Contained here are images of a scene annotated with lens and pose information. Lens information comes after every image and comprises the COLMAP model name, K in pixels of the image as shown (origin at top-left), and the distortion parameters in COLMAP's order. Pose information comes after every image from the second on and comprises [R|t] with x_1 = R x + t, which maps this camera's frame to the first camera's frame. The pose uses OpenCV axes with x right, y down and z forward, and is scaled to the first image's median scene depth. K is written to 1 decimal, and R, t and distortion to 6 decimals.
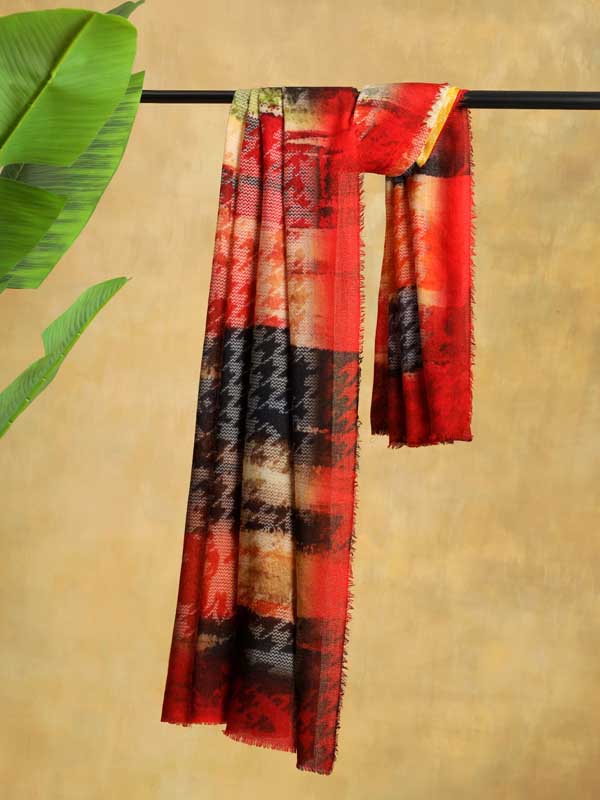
lens RADIAL K [[1758.7, 0, 300.0], [0, 1758.7, 400.0], [0, 0, 1]] dist [-0.146763, 0.113119]
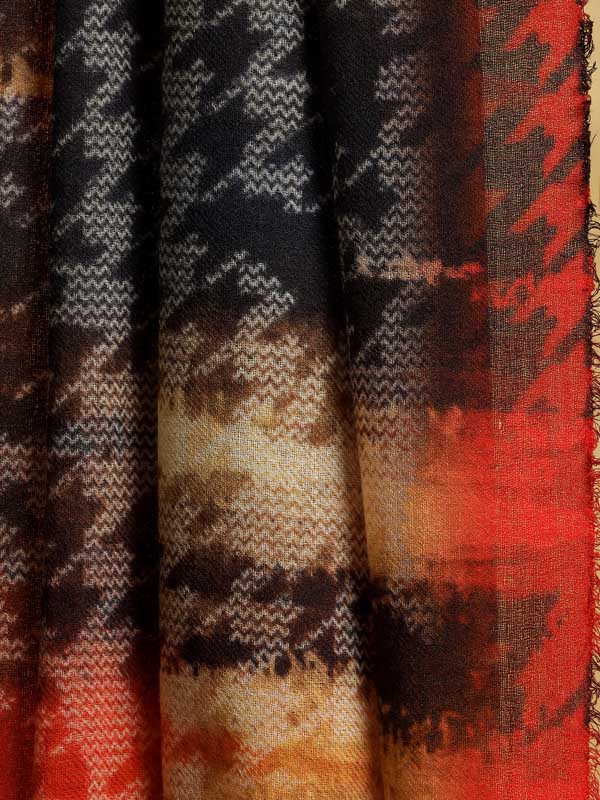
lens RADIAL K [[2569.2, 0, 300.0], [0, 2569.2, 400.0], [0, 0, 1]] dist [-0.044395, -1.660708]
pose [[0.997951, -0.059849, 0.022617, -0.019773], [0.058486, 0.996672, 0.056785, 0.013639], [-0.025940, -0.055346, 0.998130, 0.621512]]
